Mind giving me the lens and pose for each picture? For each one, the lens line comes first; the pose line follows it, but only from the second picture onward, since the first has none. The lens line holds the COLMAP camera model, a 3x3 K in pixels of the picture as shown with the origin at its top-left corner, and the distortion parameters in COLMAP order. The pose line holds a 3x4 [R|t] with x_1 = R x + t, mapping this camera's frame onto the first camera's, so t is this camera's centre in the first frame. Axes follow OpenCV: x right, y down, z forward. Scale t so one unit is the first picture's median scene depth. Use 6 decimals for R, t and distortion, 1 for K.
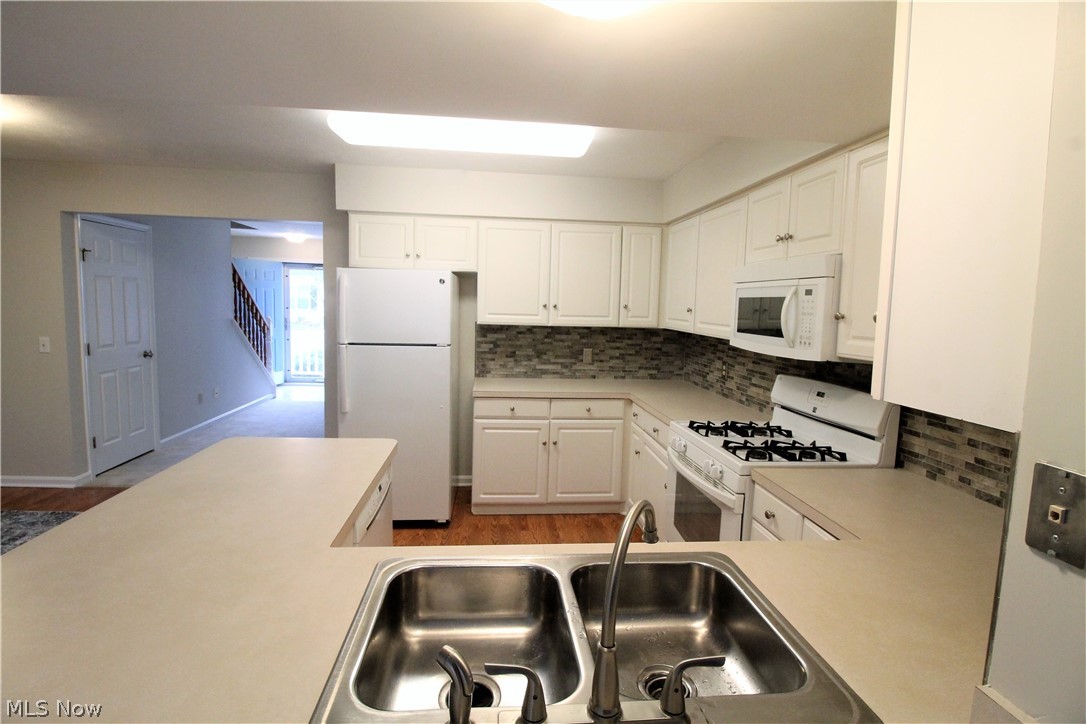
lens RADIAL K [[510.3, 0, 539.3], [0, 510.3, 350.1], [0, 0, 1]] dist [0.001423, -0.014227]
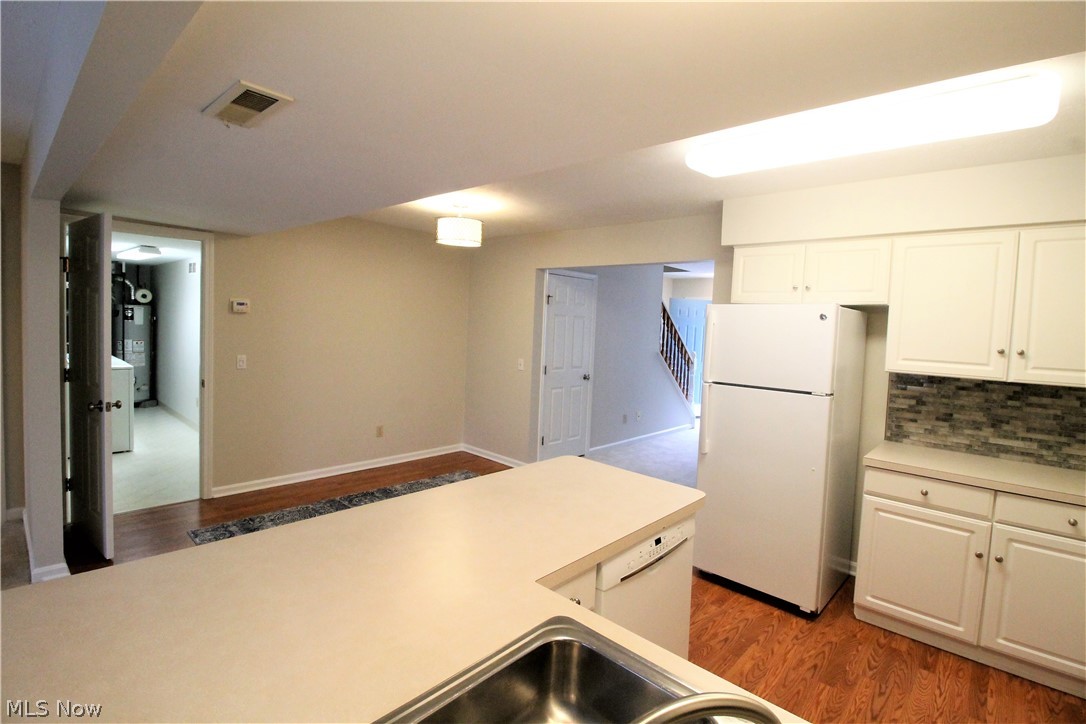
lens RADIAL K [[510.3, 0, 539.3], [0, 510.3, 350.1], [0, 0, 1]] dist [0.001423, -0.014227]
pose [[0.663527, 0.039066, -0.747132, 0.105178], [-0.093029, 0.995194, -0.030581, -0.011370], [0.742346, 0.089796, 0.663972, 0.097528]]
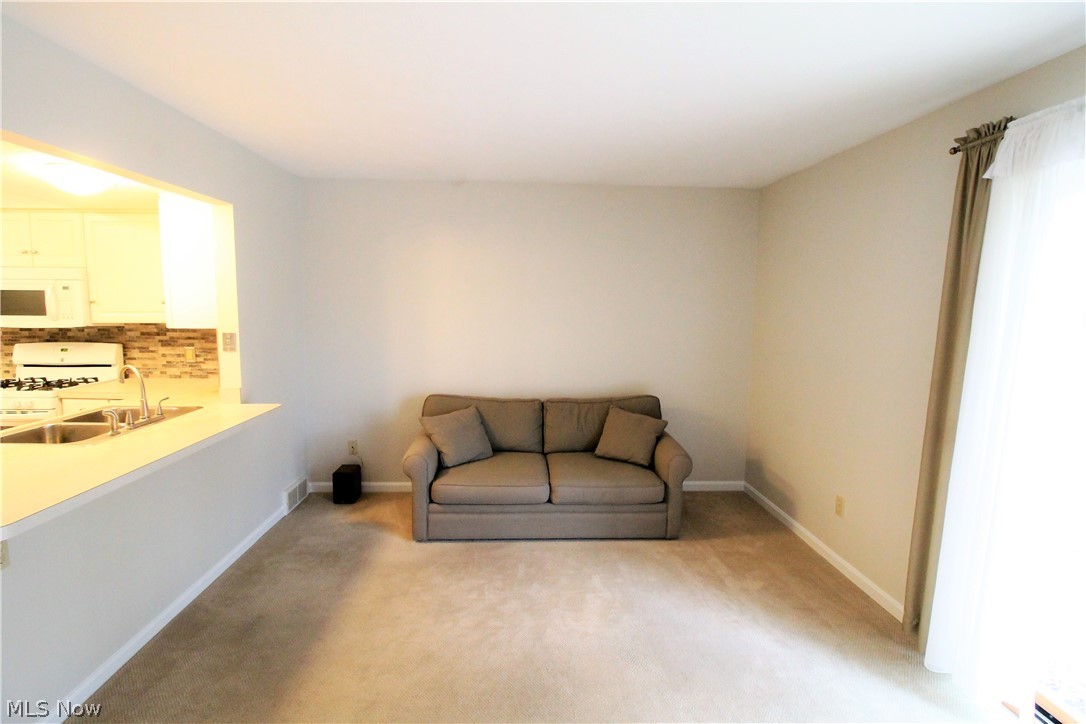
lens RADIAL K [[510.3, 0, 539.3], [0, 510.3, 350.1], [0, 0, 1]] dist [0.001423, -0.014227]
pose [[0.047153, -0.124757, 0.991066, -0.599057], [0.077808, 0.989614, 0.120872, 0.007162], [-0.995853, 0.071413, 0.056371, -0.365239]]
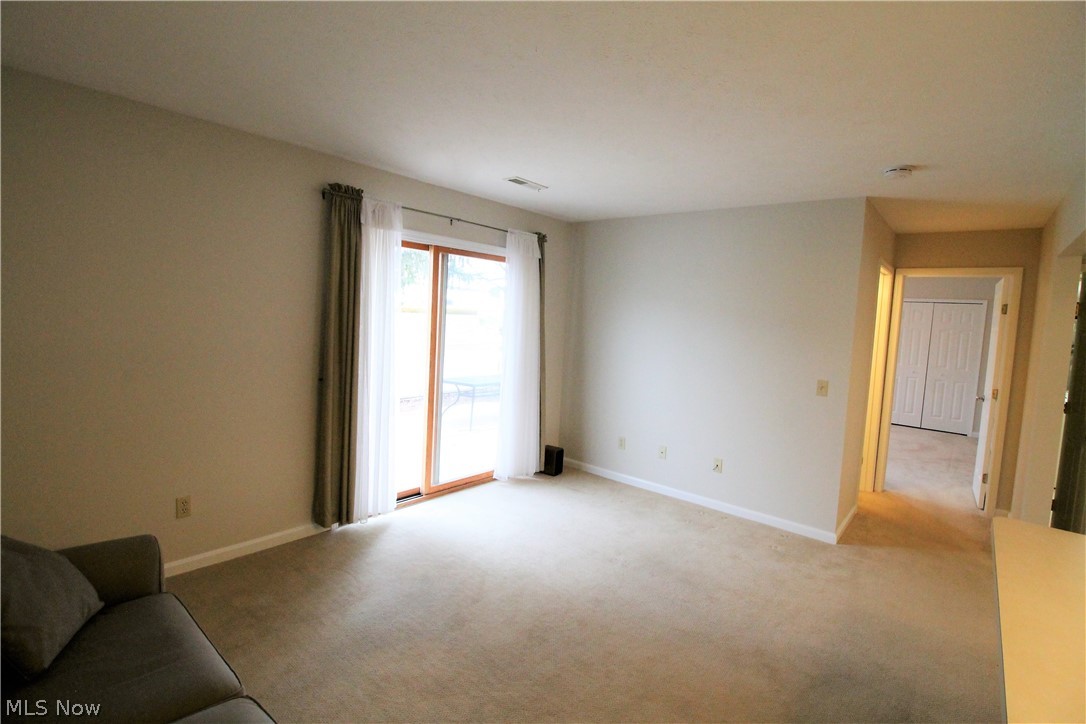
lens RADIAL K [[510.3, 0, 539.3], [0, 510.3, 350.1], [0, 0, 1]] dist [0.001423, -0.014227]
pose [[-0.719753, -0.017341, -0.694014, 0.317906], [-0.135352, 0.984009, 0.115785, -0.000110], [0.680908, 0.177272, -0.710590, 0.057376]]
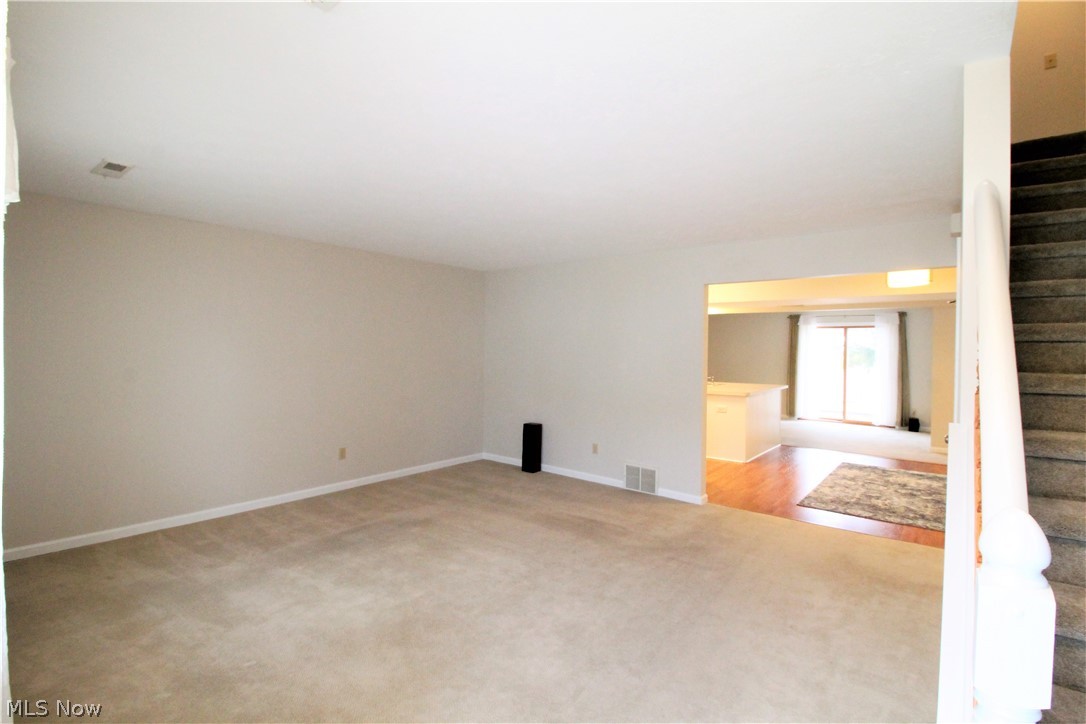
lens RADIAL K [[510.3, 0, 539.3], [0, 510.3, 350.1], [0, 0, 1]] dist [0.001423, -0.014227]
pose [[-0.706443, -0.041139, 0.706574, -1.050547], [0.029822, 0.995693, 0.087789, -0.219773], [-0.707142, 0.083090, -0.702173, 2.234842]]
